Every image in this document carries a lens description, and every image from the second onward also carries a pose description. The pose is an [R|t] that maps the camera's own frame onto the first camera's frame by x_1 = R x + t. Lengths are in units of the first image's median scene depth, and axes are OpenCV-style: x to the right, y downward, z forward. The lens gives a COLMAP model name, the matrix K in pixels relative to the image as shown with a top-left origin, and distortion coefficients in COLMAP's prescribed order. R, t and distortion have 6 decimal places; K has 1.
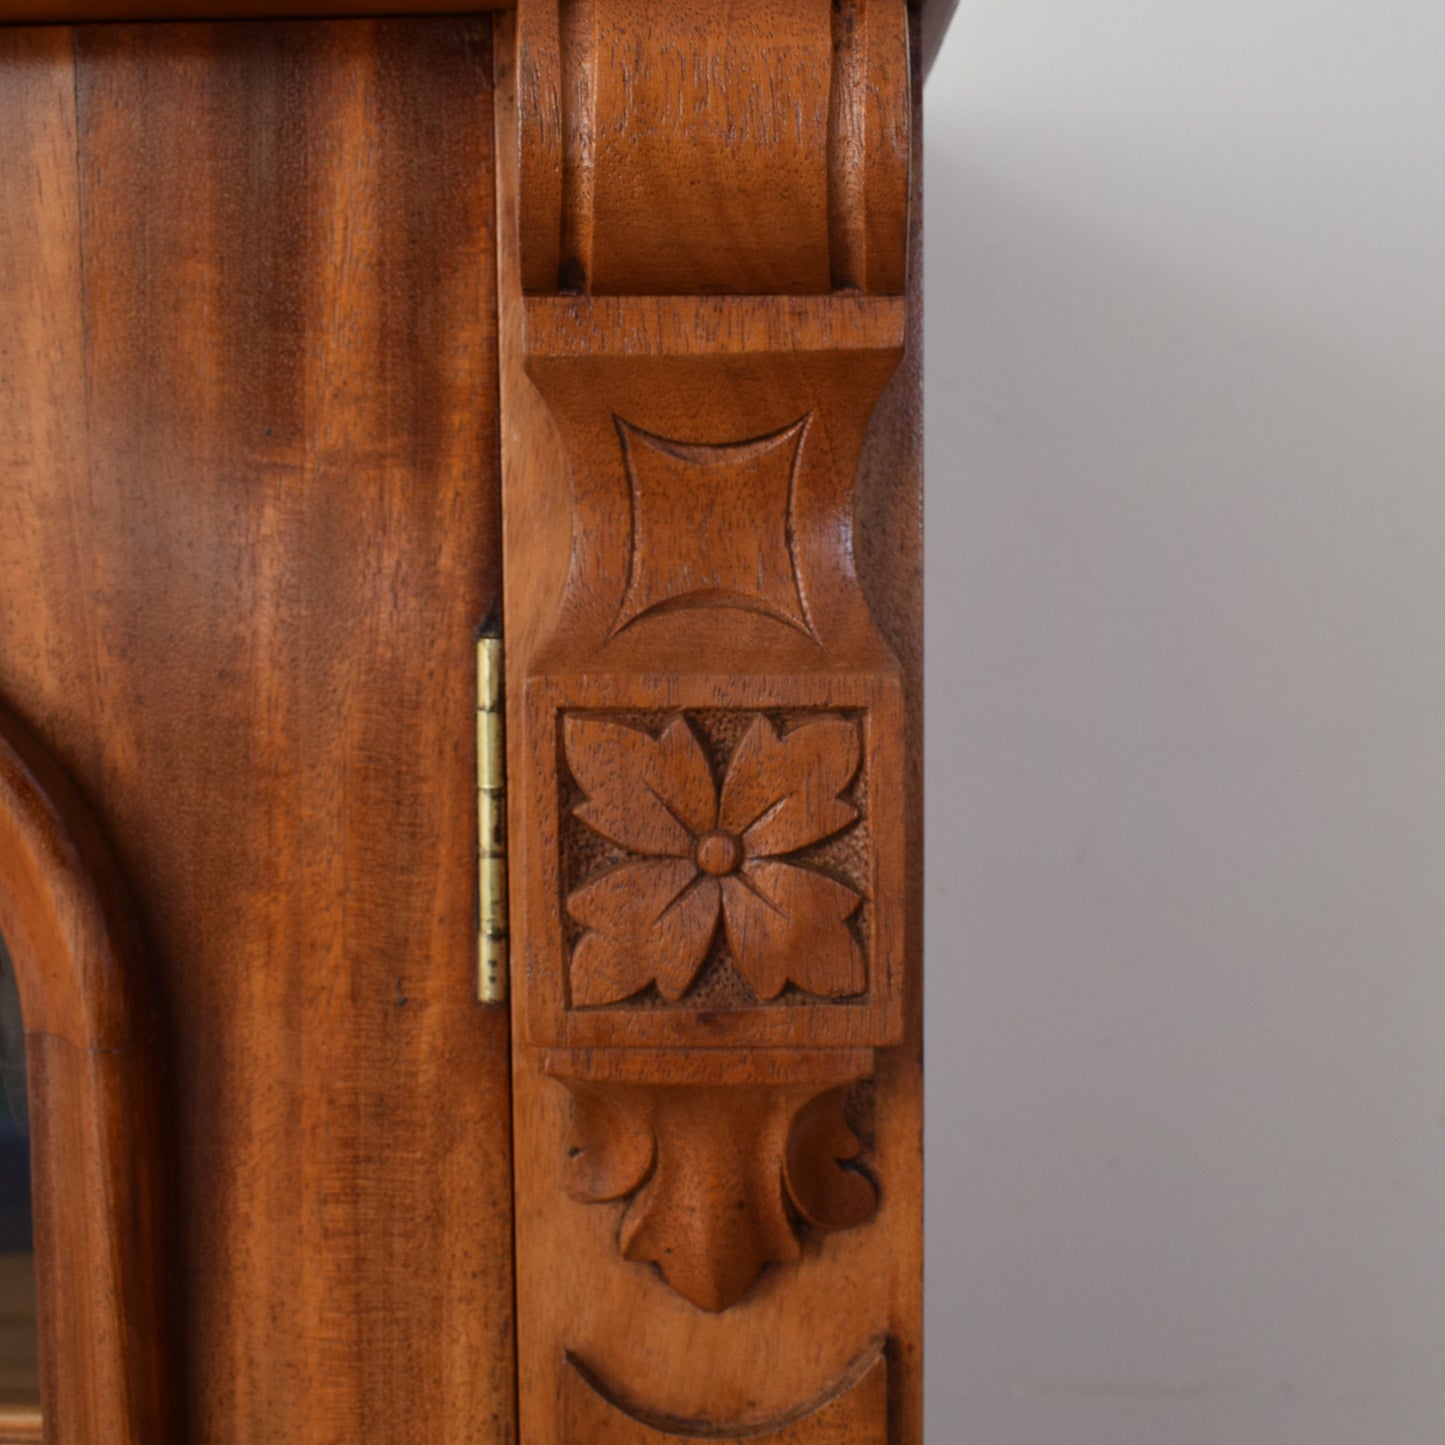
lens RADIAL K [[2247.7, 0, 720.4], [0, 2247.7, 722.7], [0, 0, 1]] dist [-0.028108, 0.000000]
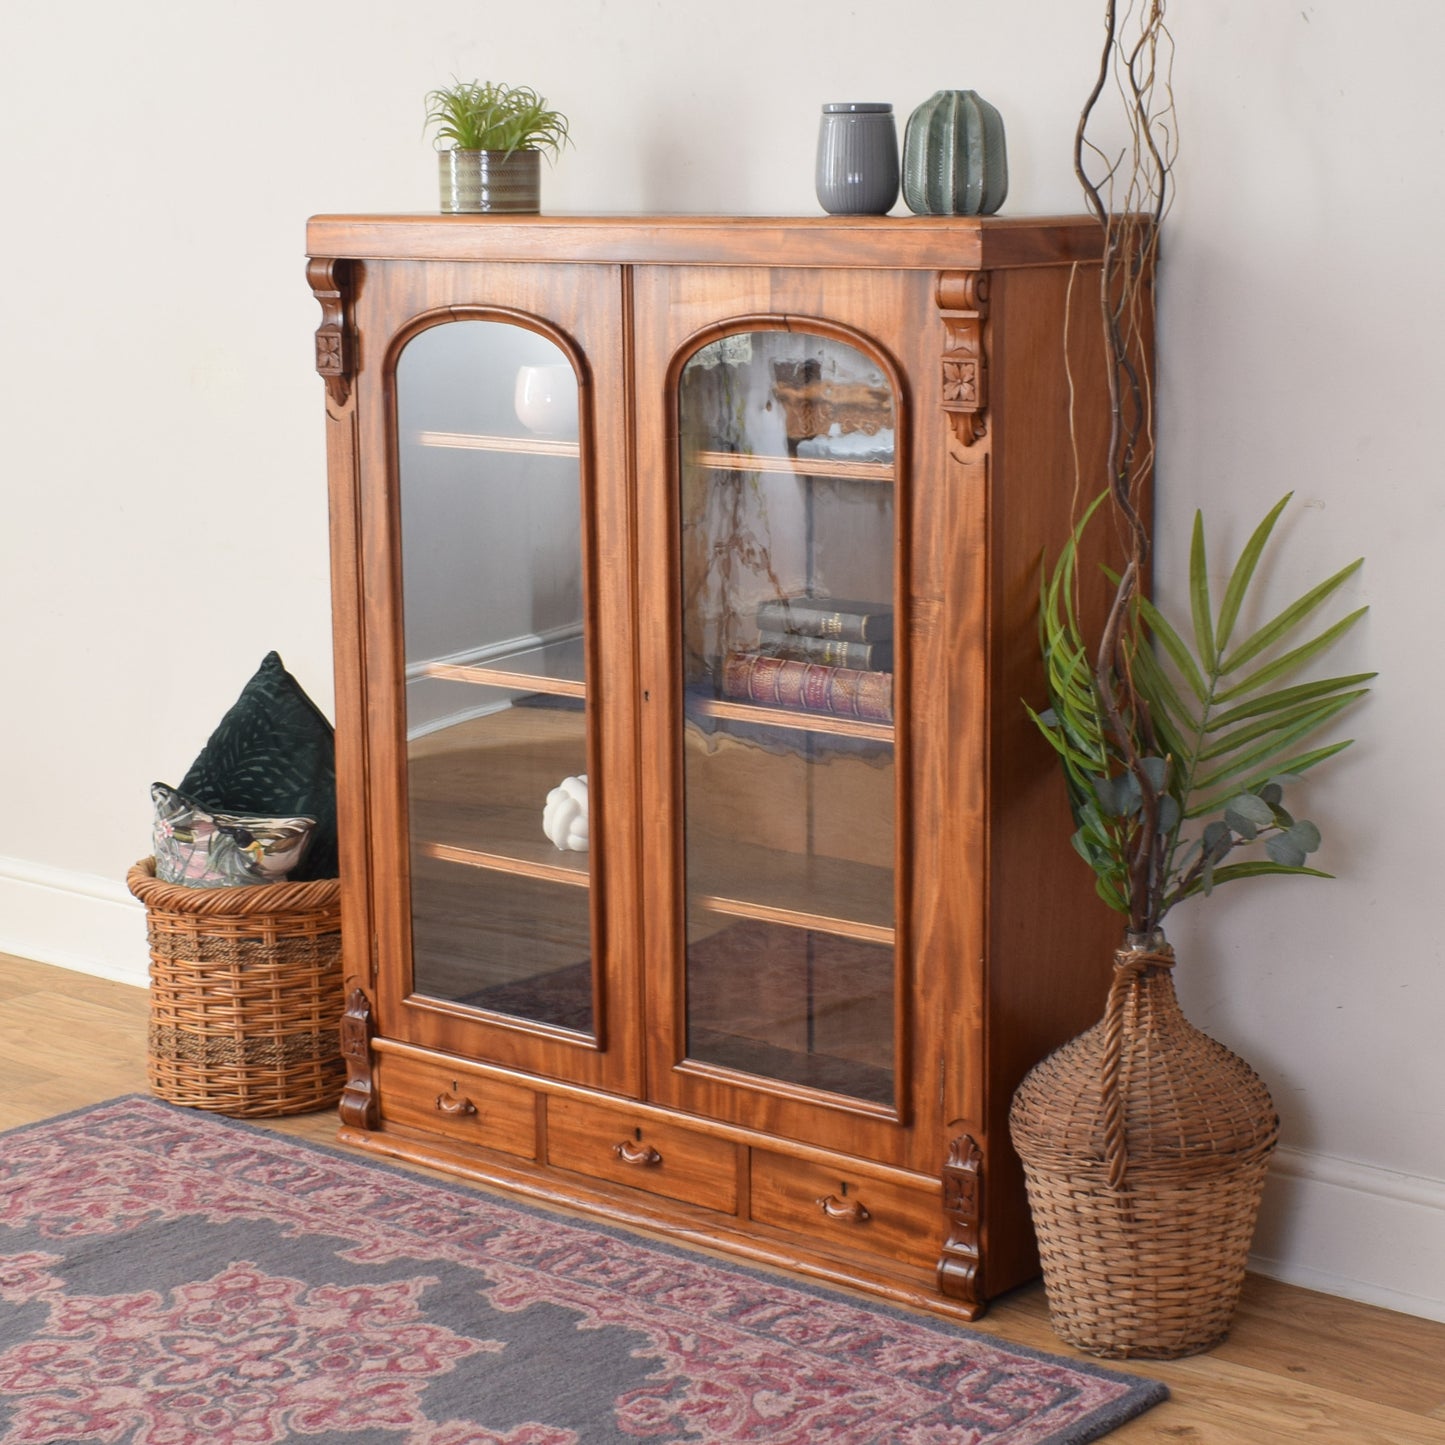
lens RADIAL K [[3042.2, 0, 789.3], [0, 3042.2, 755.0], [0, 0, 1]] dist [-0.036598, 0.000000]
pose [[0.779830, 0.124048, -0.613578, 5.925348], [-0.074883, 0.991617, 0.105304, 0.266744], [0.621497, -0.036173, 0.782581, -7.361543]]
